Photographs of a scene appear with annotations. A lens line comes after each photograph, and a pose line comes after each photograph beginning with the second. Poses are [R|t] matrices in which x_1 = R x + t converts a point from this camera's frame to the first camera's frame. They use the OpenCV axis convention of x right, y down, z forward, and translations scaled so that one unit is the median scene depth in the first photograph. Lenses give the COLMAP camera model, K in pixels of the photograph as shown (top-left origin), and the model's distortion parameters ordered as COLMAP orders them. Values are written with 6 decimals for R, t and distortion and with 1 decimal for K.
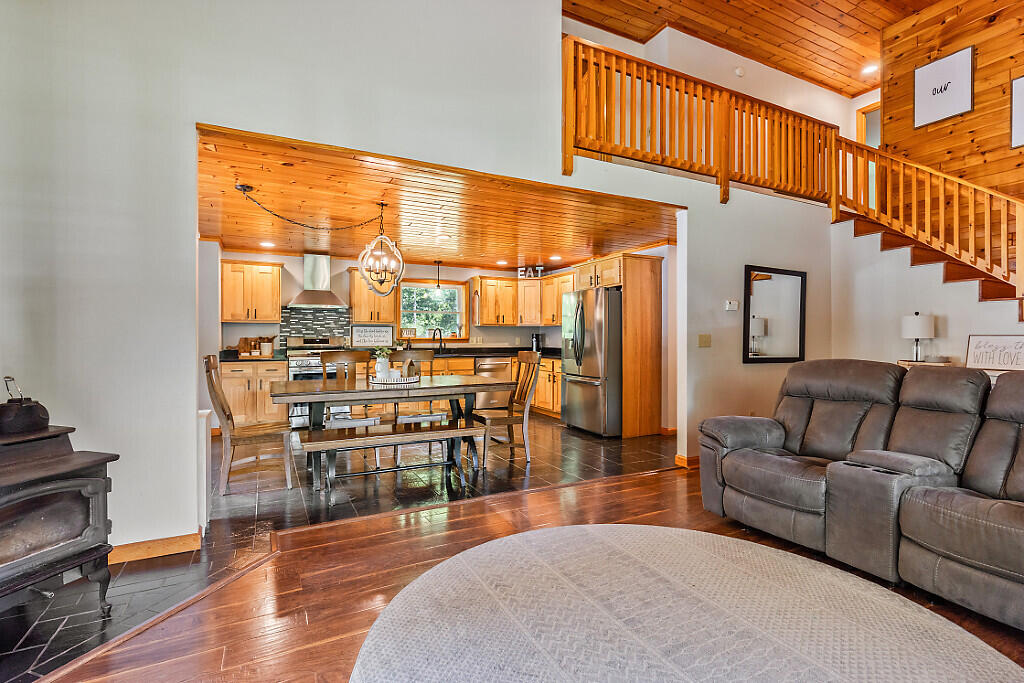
lens RADIAL K [[470.4, 0, 517.5], [0, 470.4, 338.0], [0, 0, 1]] dist [-0.007694, 0.000069]
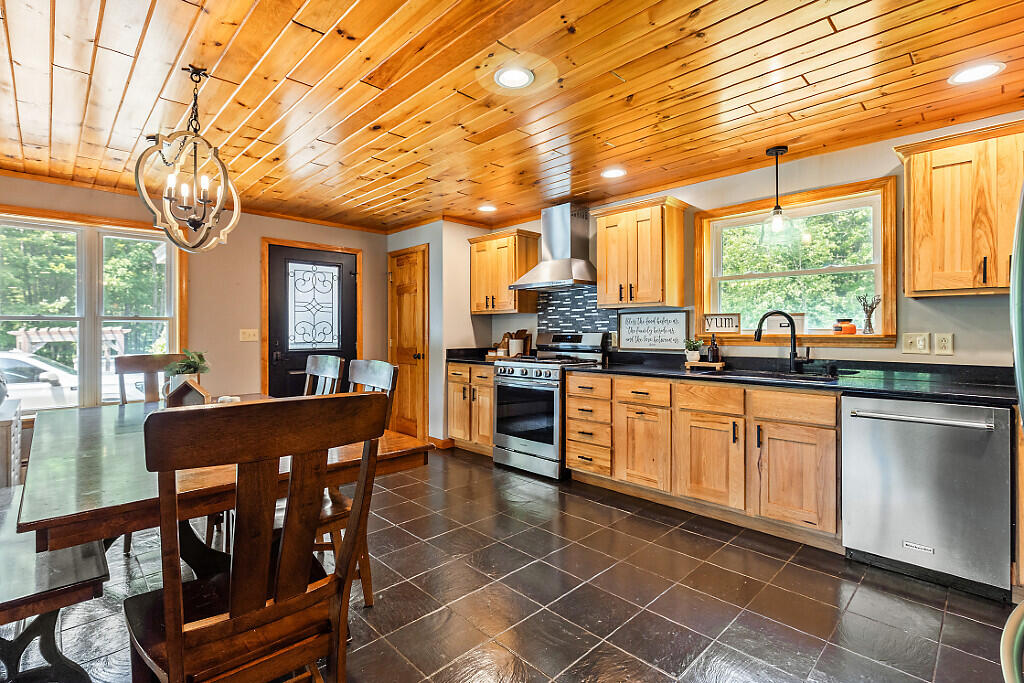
lens RADIAL K [[470.4, 0, 507.1], [0, 470.4, 328.0], [0, 0, 1]] dist [-0.007694, 0.000069]
pose [[0.295594, -0.007153, -0.955287, 0.154722], [0.002365, 0.999974, -0.006756, -0.003423], [0.955311, -0.000263, 0.295604, 0.653565]]
